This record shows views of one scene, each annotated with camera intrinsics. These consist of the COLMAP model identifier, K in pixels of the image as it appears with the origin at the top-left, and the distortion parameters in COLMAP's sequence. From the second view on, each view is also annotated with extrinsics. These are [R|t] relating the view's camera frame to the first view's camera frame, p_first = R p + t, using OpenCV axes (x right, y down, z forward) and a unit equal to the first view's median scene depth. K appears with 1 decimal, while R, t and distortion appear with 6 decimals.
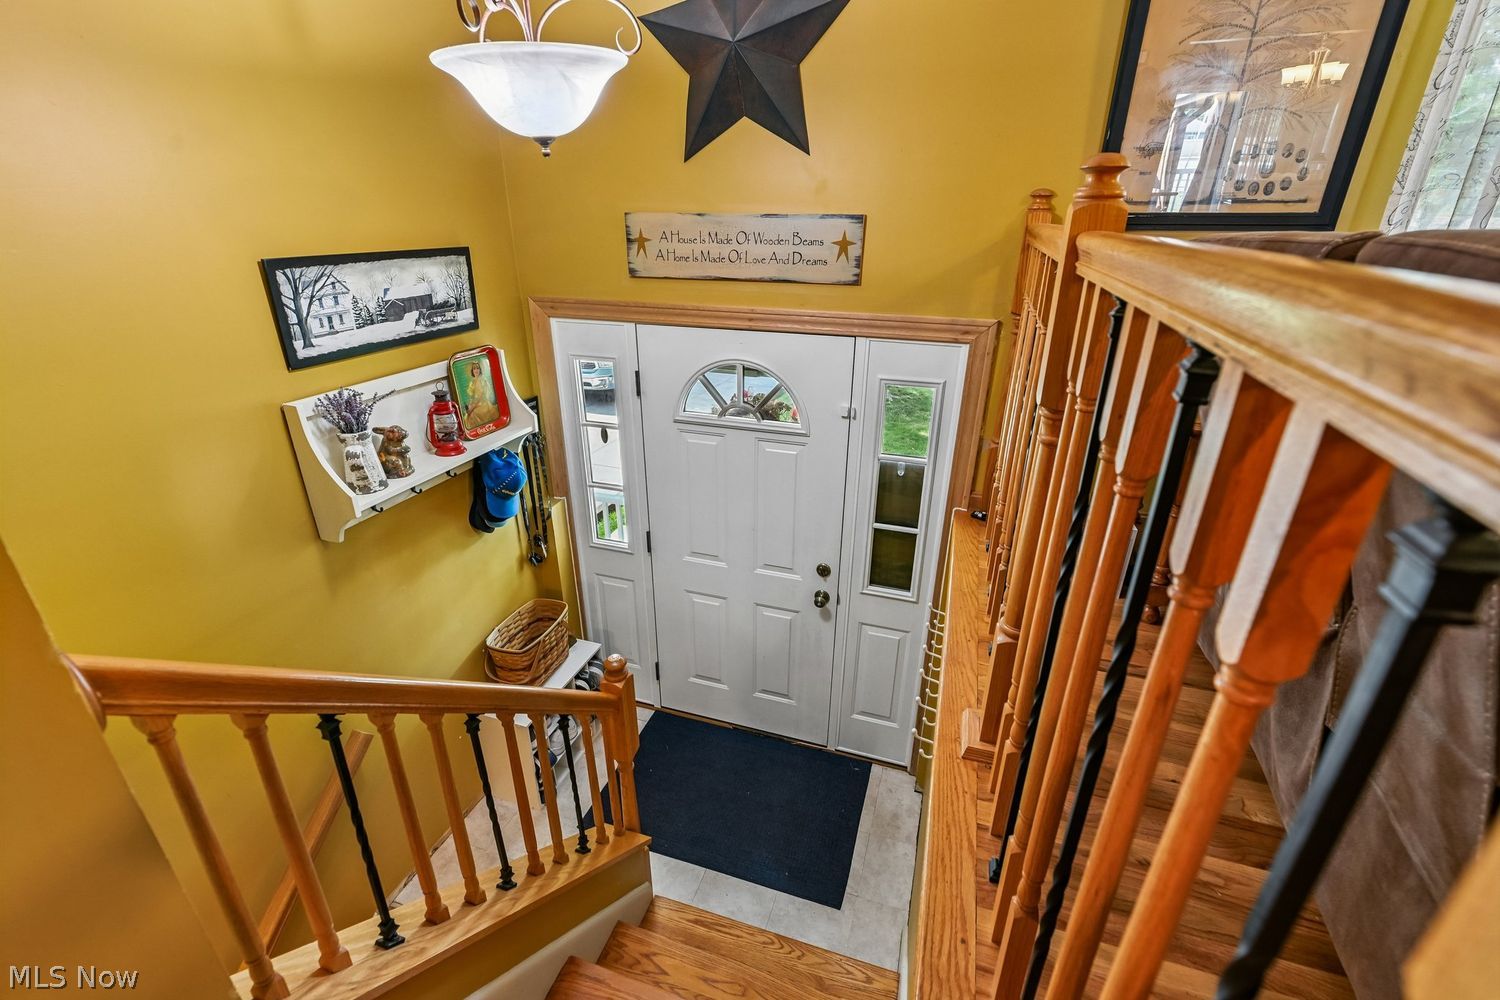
lens RADIAL K [[661.7, 0, 750.1], [0, 661.7, 508.5], [0, 0, 1]] dist [0.000375, -0.002997]
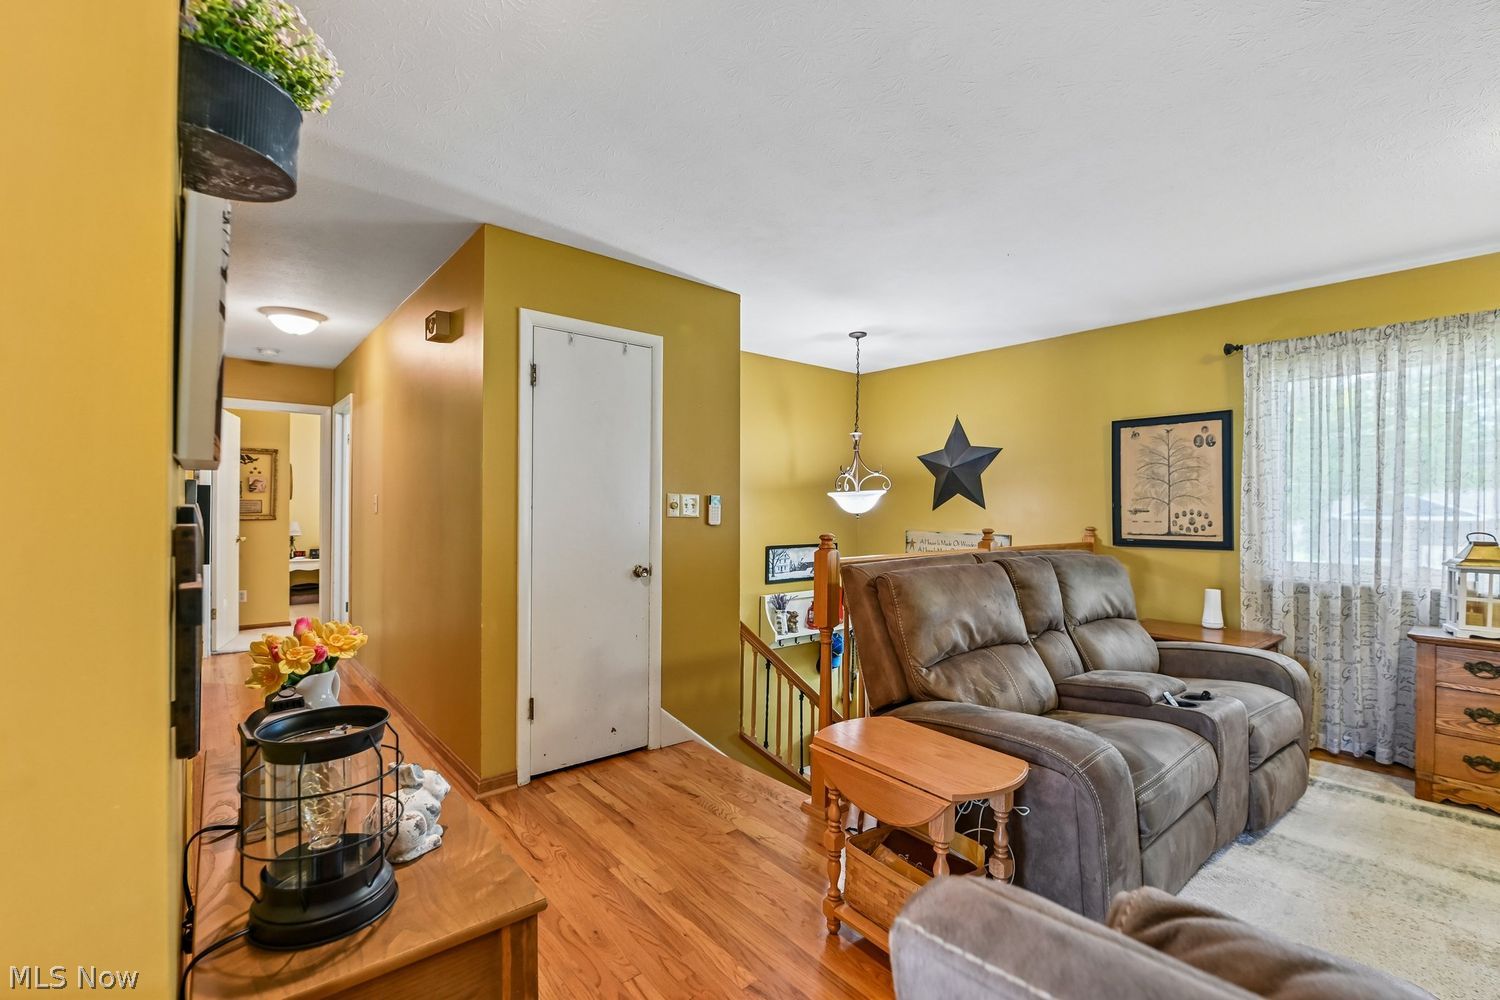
lens RADIAL K [[661.7, 0, 758.6], [0, 661.7, 507.2], [0, 0, 1]] dist [0.000375, -0.002997]
pose [[0.856983, 0.003322, -0.515334, 0.624215], [-0.213871, 0.912093, -0.349780, 0.421658], [0.468870, 0.409970, 0.782359, -1.165863]]
